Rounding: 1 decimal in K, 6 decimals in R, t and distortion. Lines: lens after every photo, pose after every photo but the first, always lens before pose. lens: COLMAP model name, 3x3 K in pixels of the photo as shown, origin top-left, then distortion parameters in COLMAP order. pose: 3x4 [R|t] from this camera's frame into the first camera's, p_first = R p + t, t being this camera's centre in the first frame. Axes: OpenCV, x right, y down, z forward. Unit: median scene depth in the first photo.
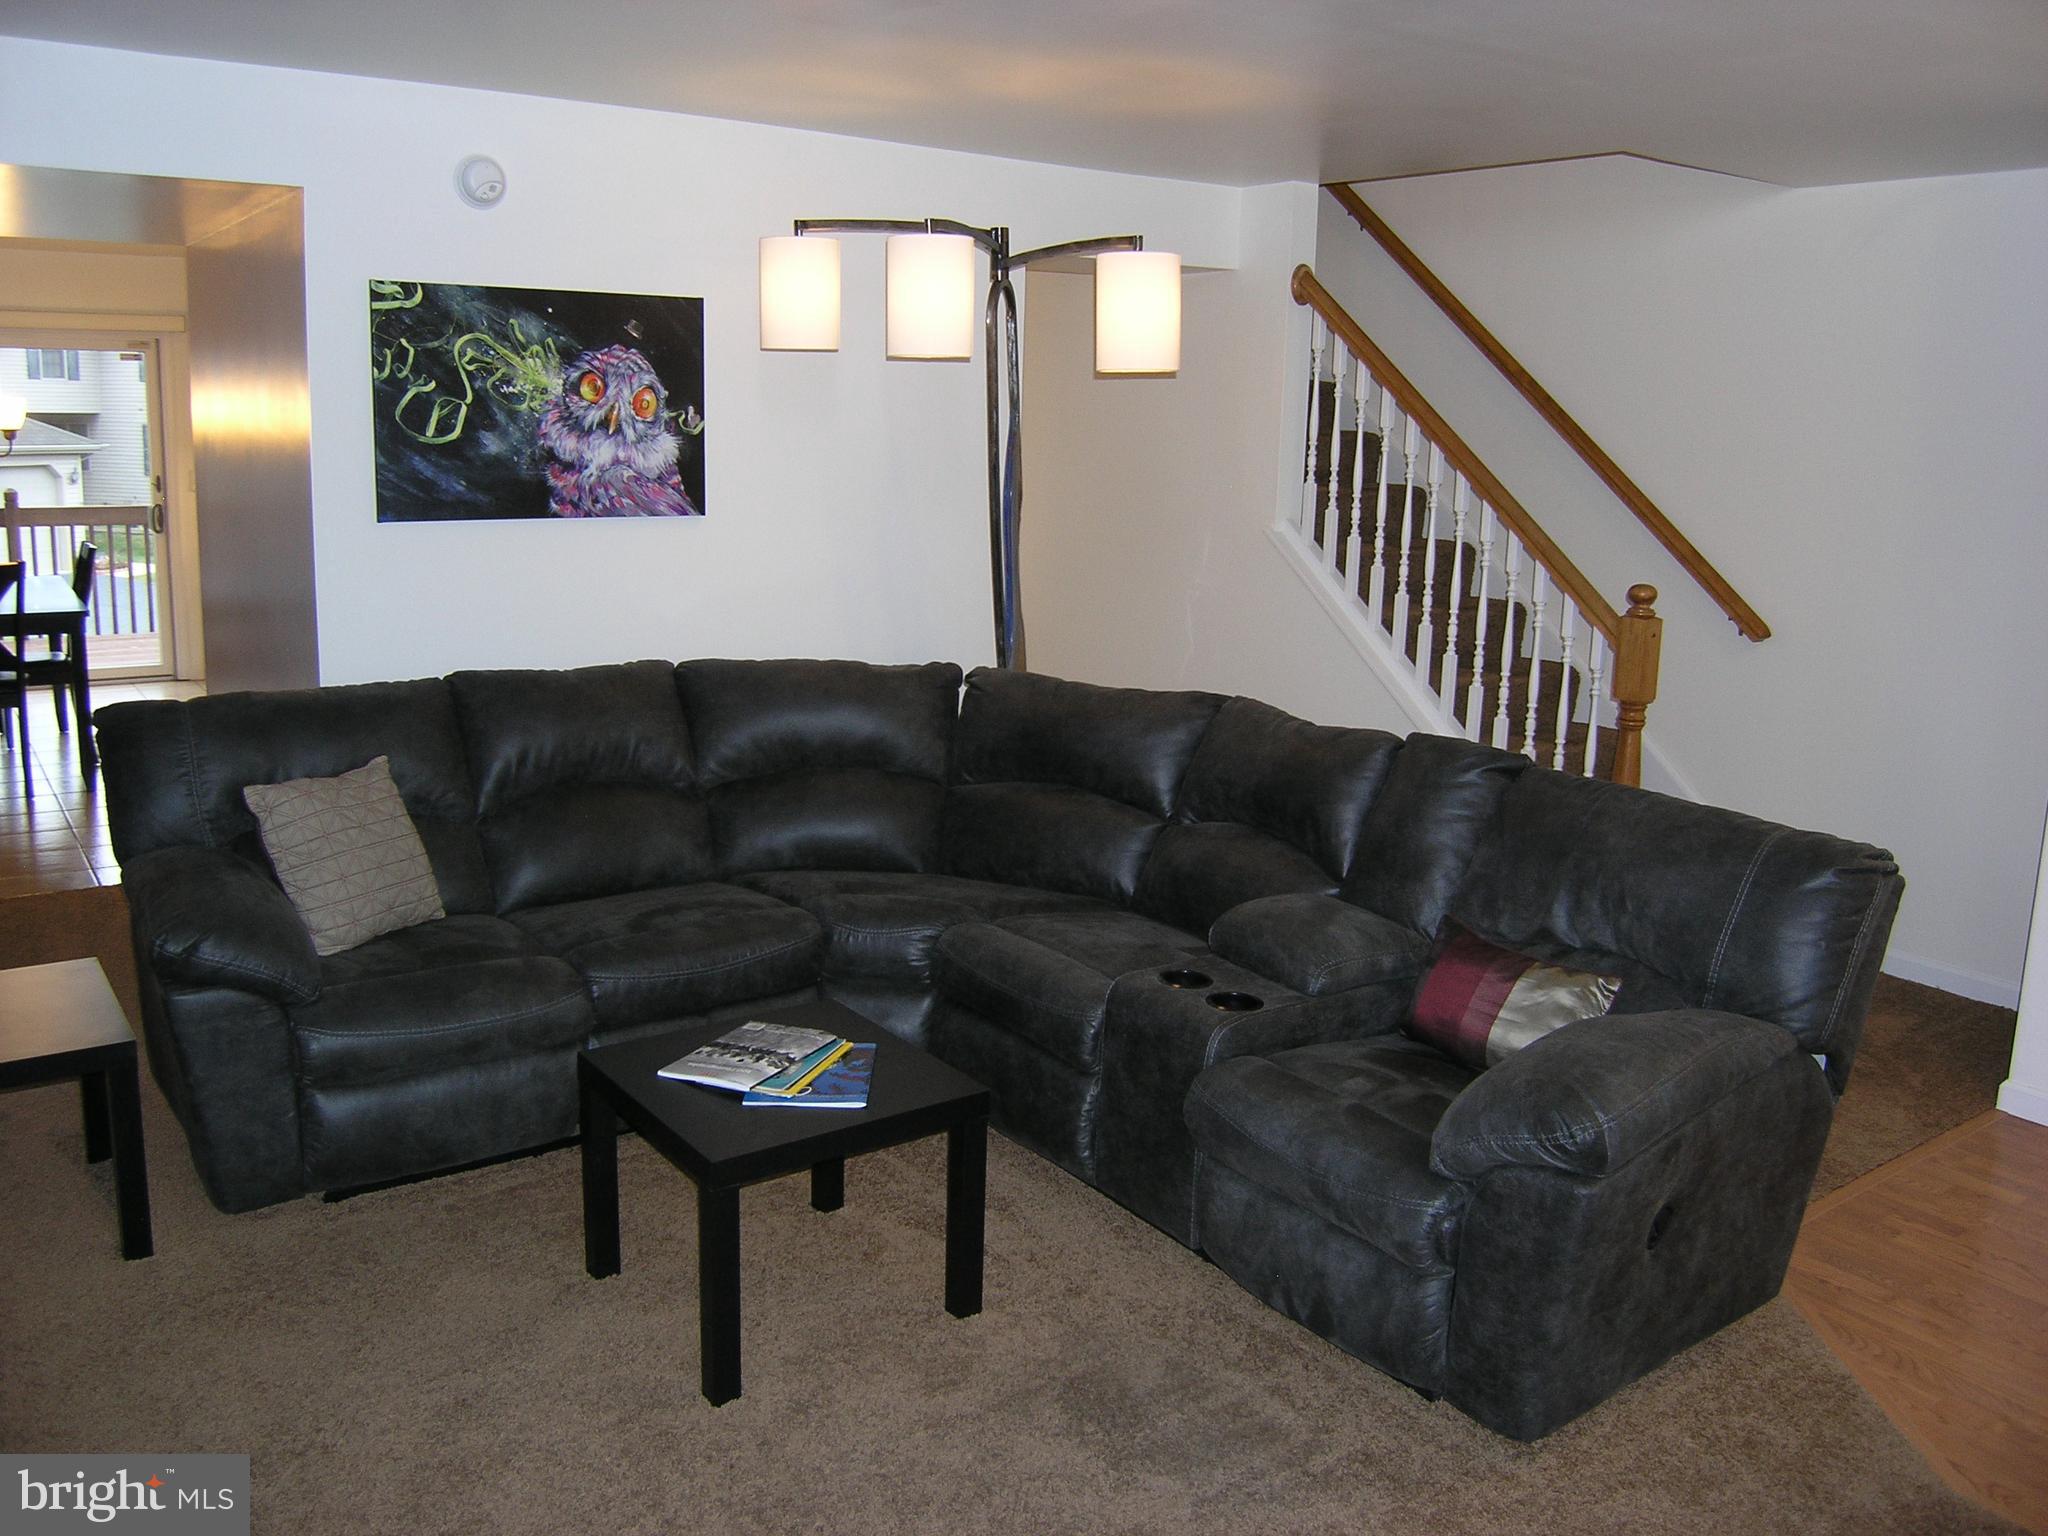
lens RADIAL K [[1690.9, 0, 1020.7], [0, 1690.9, 751.4], [0, 0, 1]] dist [-0.099360, 0.022278]
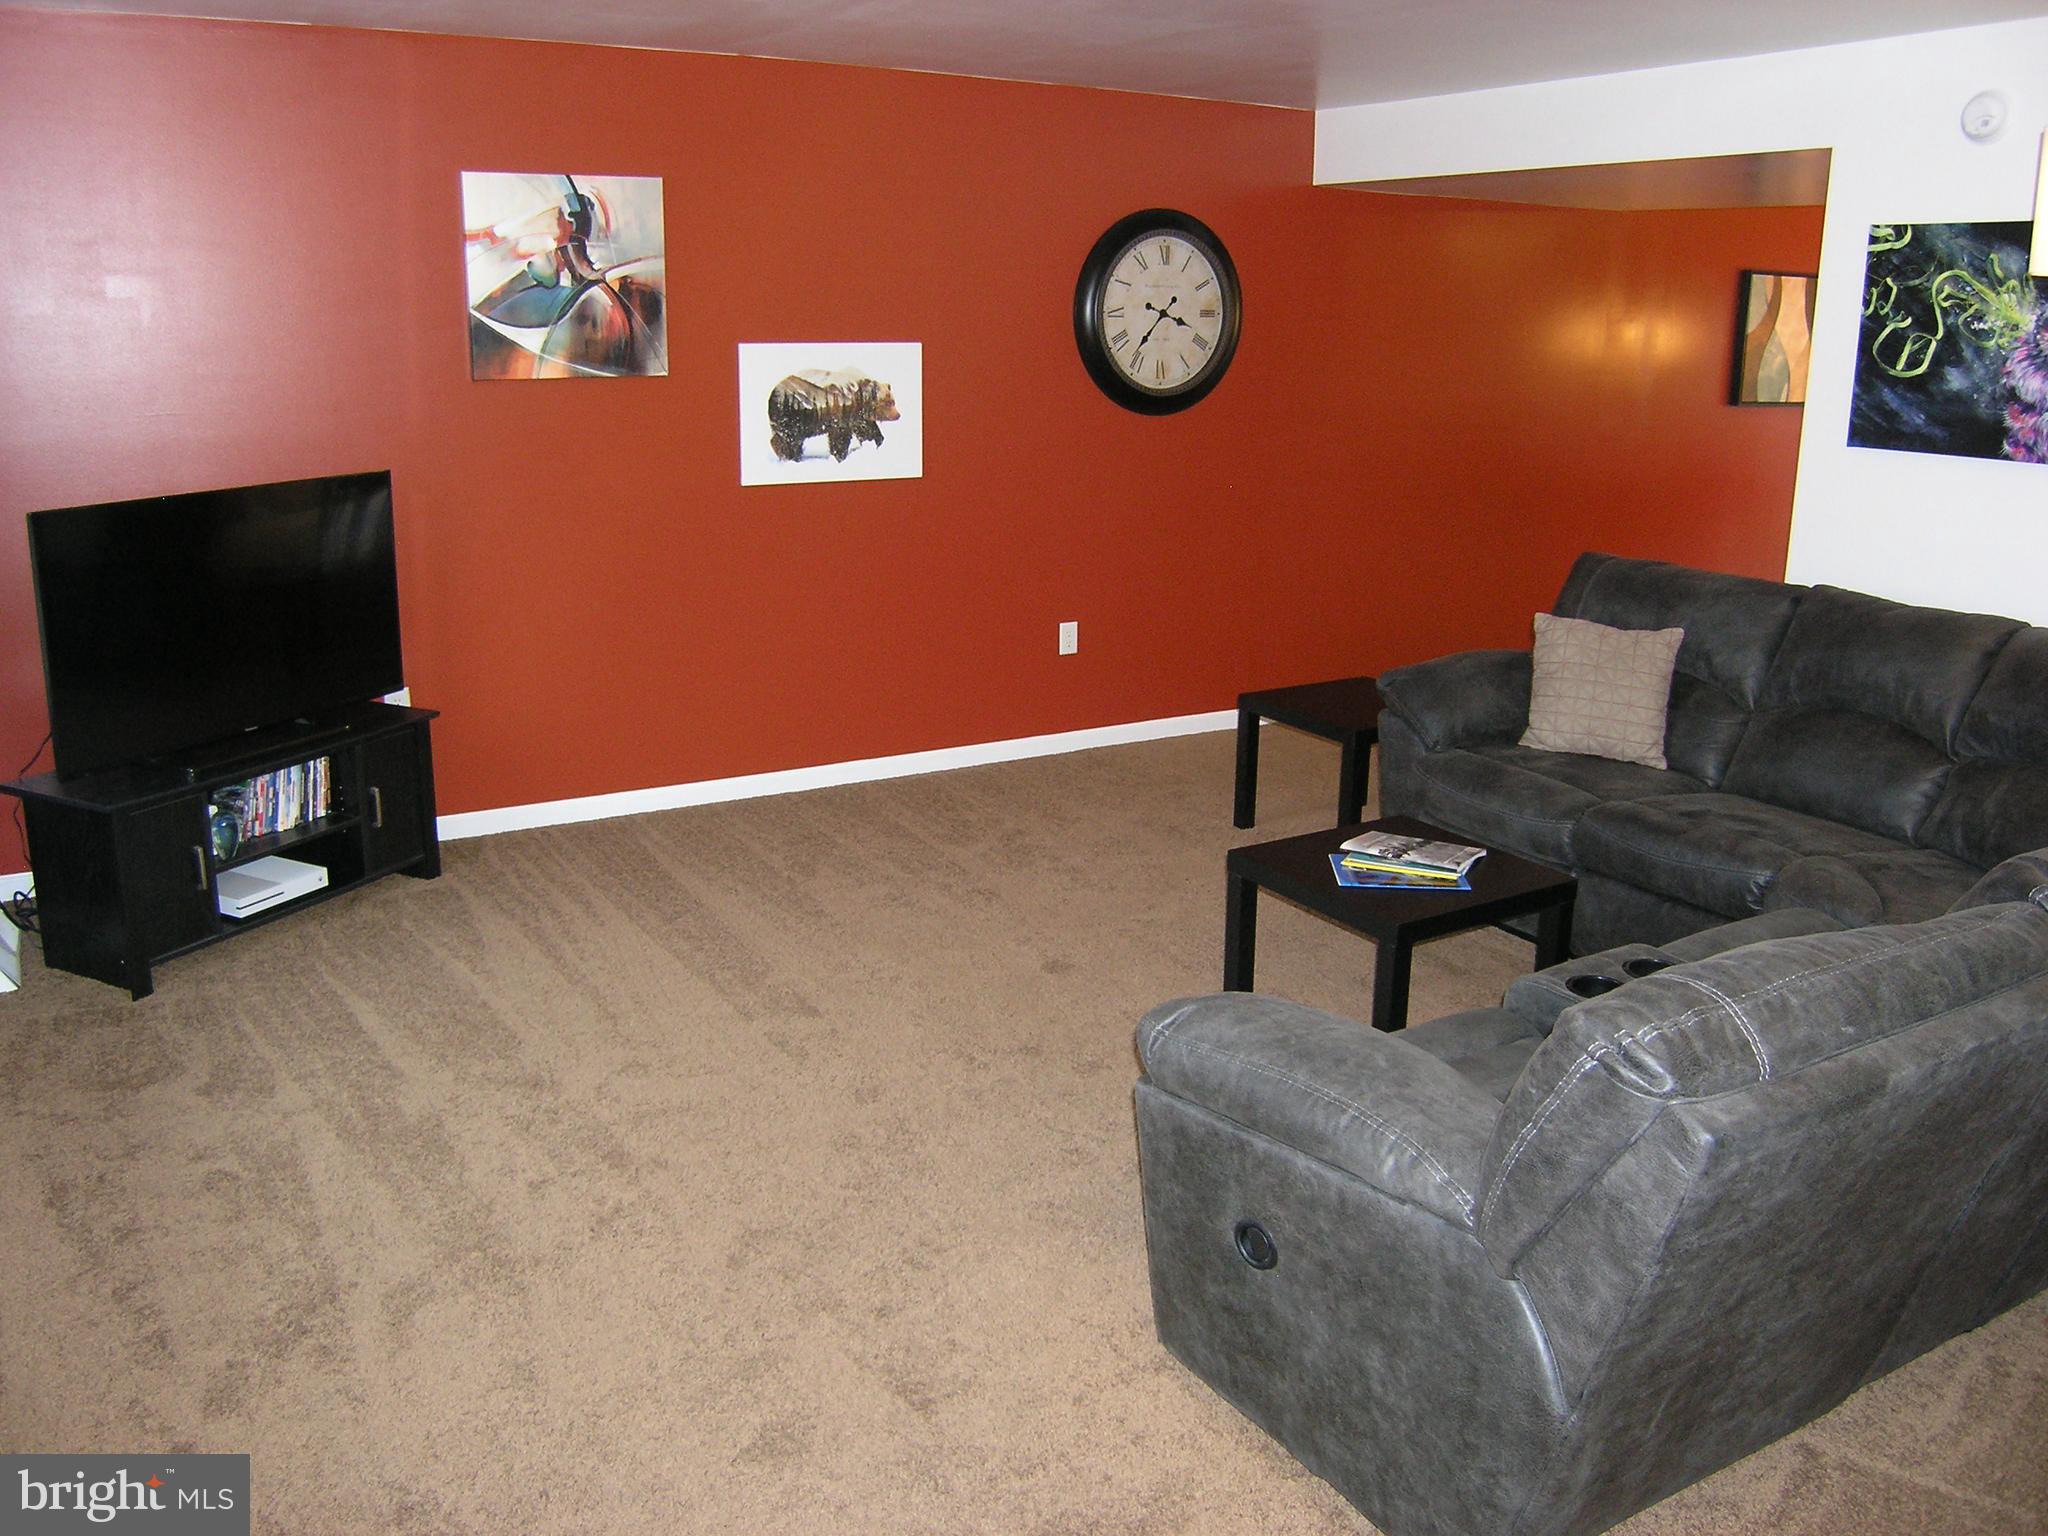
lens RADIAL K [[1690.9, 0, 1025.6], [0, 1690.9, 776.6], [0, 0, 1]] dist [-0.099360, 0.022278]
pose [[-0.132347, 0.228803, -0.964434, 0.778601], [-0.207447, 0.945052, 0.252673, -0.091582], [0.969252, 0.233509, -0.077611, 0.596777]]
